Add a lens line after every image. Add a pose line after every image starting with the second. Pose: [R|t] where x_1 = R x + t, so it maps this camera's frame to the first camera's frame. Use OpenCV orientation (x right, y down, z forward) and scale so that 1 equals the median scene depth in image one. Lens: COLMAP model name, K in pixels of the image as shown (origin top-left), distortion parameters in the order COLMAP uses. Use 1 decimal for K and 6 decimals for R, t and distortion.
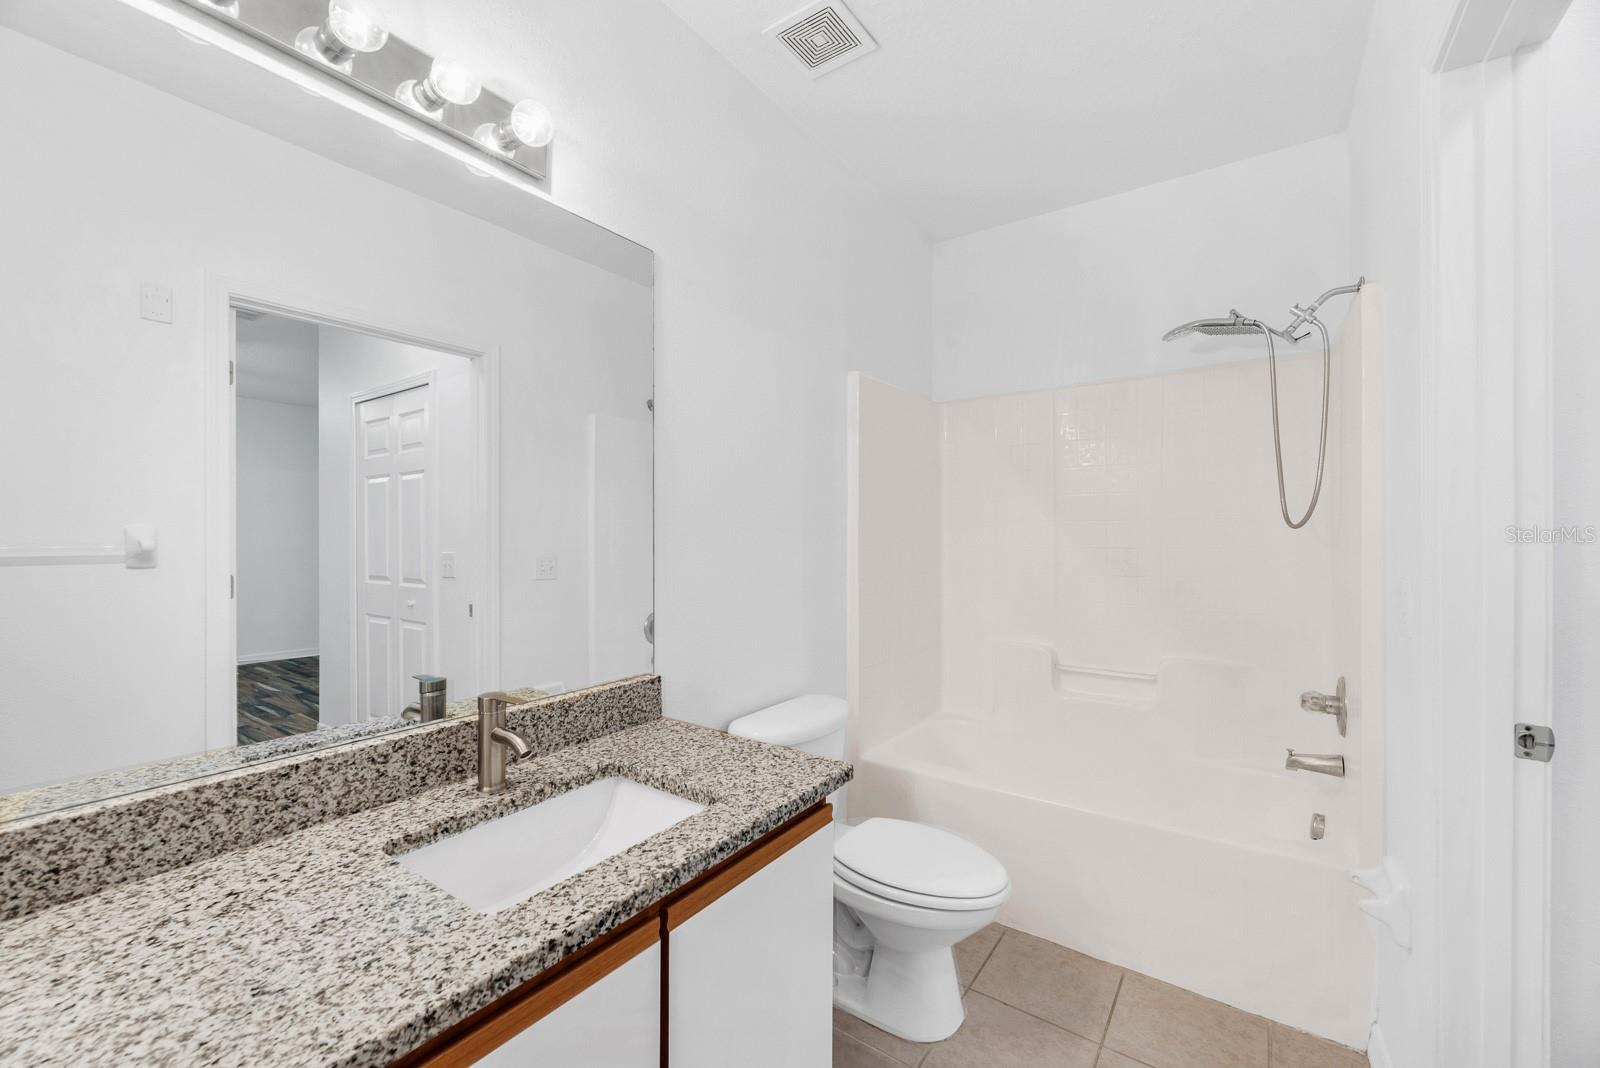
lens RADIAL K [[648.6, 0, 800.0], [0, 648.6, 534.0], [0, 0, 1]] dist [-0.001433, -0.000387]
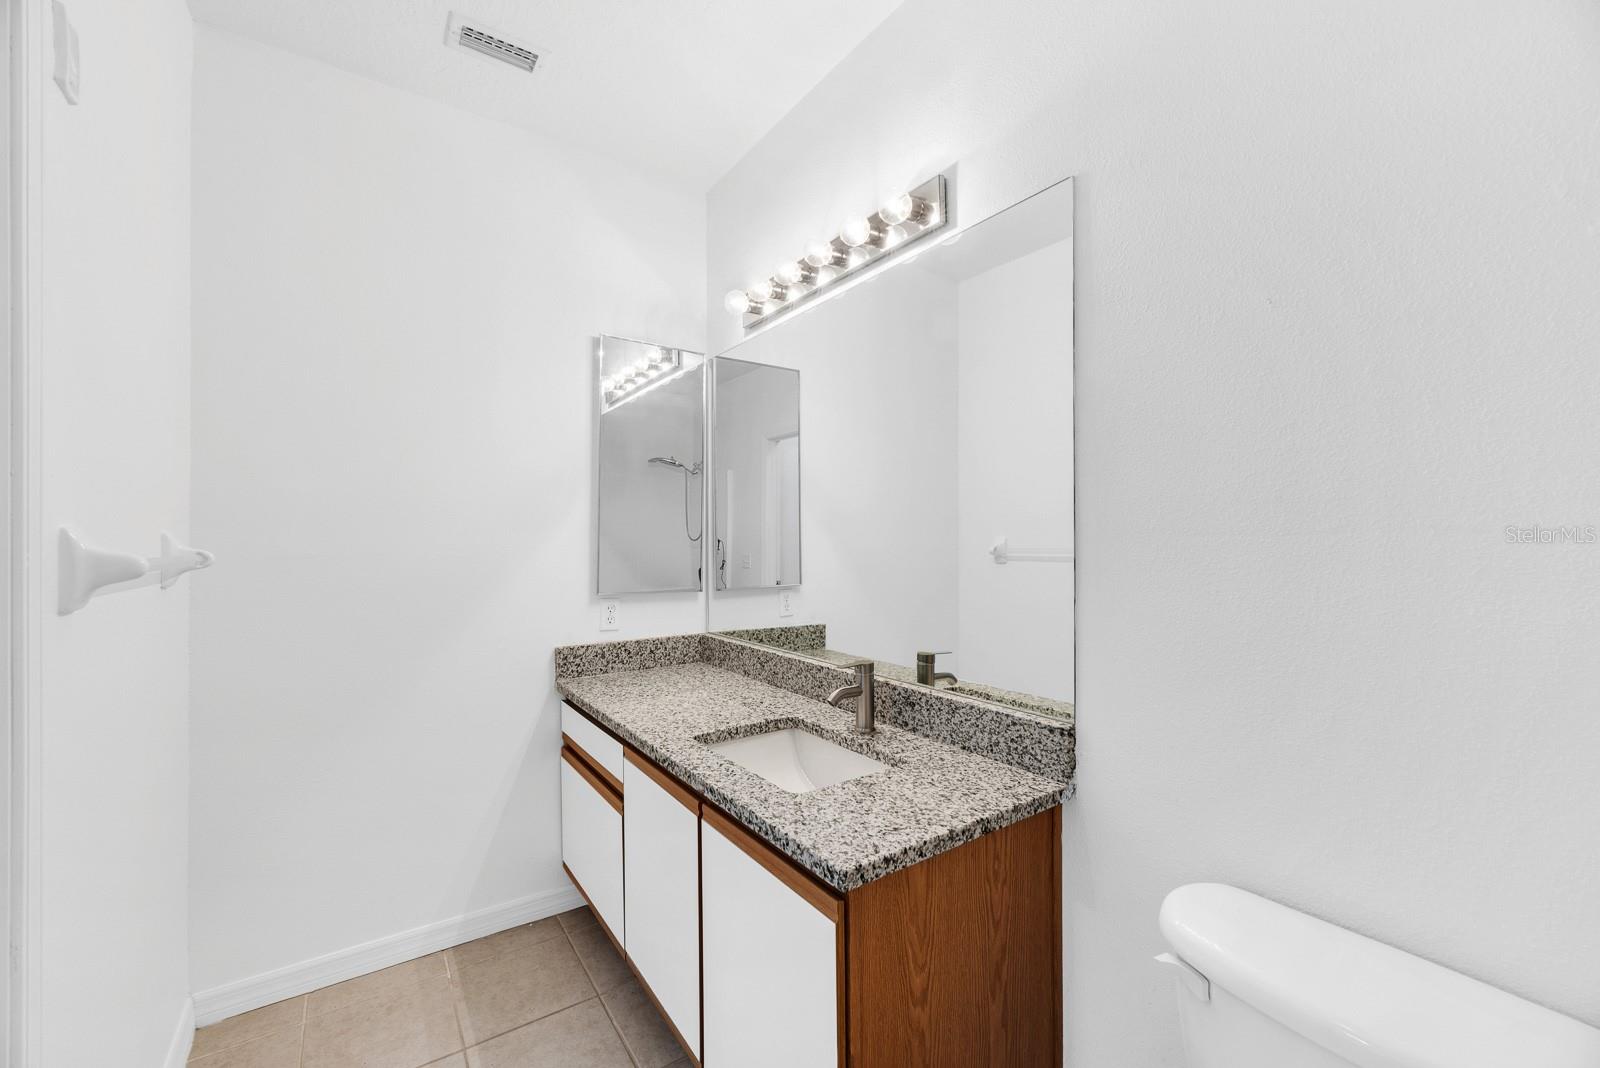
lens RADIAL K [[648.6, 0, 800.0], [0, 648.6, 534.0], [0, 0, 1]] dist [-0.001433, -0.000387]
pose [[-0.341961, -0.011313, -0.939646, 0.905318], [-0.000429, 0.999929, -0.011883, -0.004606], [0.939714, -0.003661, -0.341941, 1.416027]]
